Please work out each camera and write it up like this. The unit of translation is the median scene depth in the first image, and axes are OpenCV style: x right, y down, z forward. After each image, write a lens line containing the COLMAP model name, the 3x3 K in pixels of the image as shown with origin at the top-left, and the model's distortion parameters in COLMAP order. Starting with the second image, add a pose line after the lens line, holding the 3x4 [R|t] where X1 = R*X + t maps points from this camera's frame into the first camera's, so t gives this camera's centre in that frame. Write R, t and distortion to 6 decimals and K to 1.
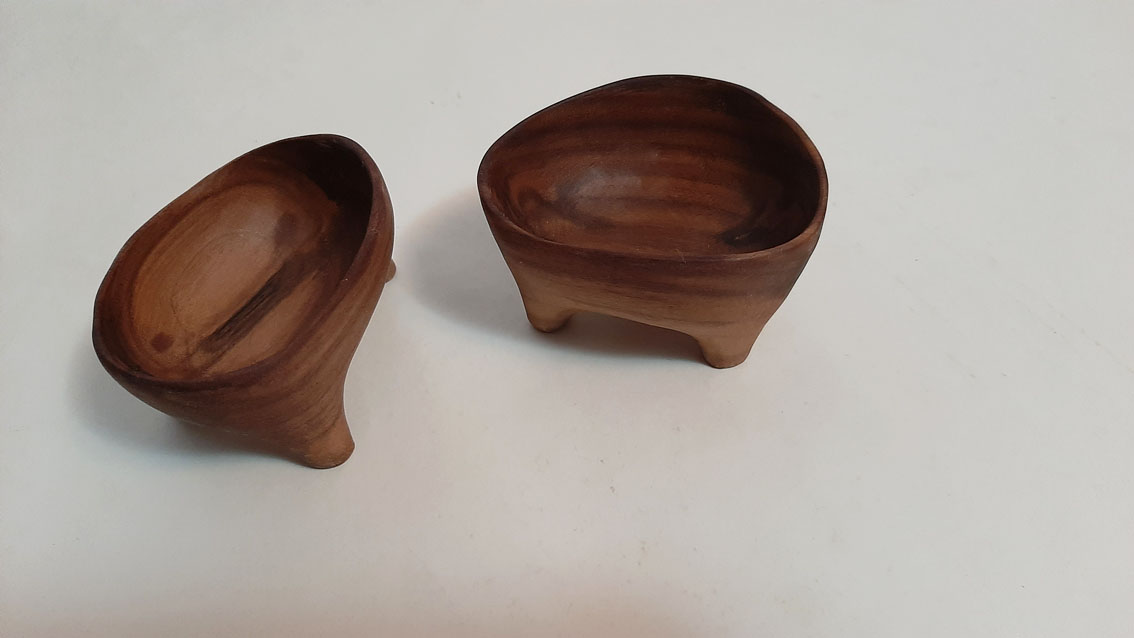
lens RADIAL K [[829.7, 0, 567.2], [0, 829.7, 346.1], [0, 0, 1]] dist [0.001271, -0.002559]
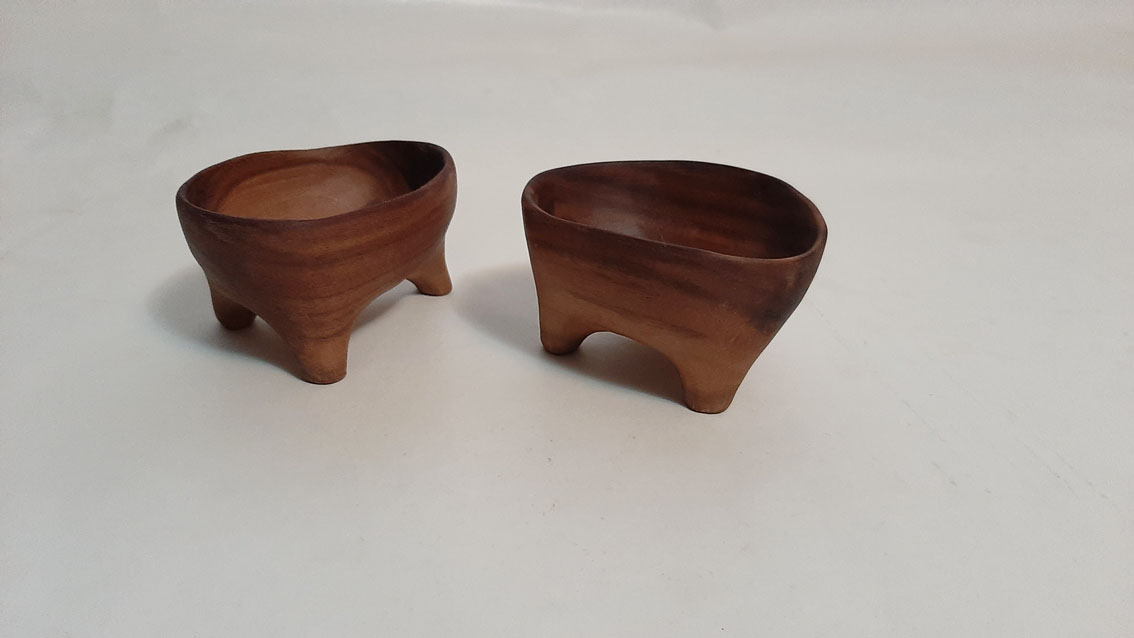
lens RADIAL K [[829.7, 0, 567.2], [0, 829.7, 346.1], [0, 0, 1]] dist [0.001271, -0.002559]
pose [[0.943476, 0.246876, -0.221144, 0.263461], [-0.310948, 0.890276, -0.332746, 0.377430], [0.114732, 0.382703, 0.916720, 0.022080]]
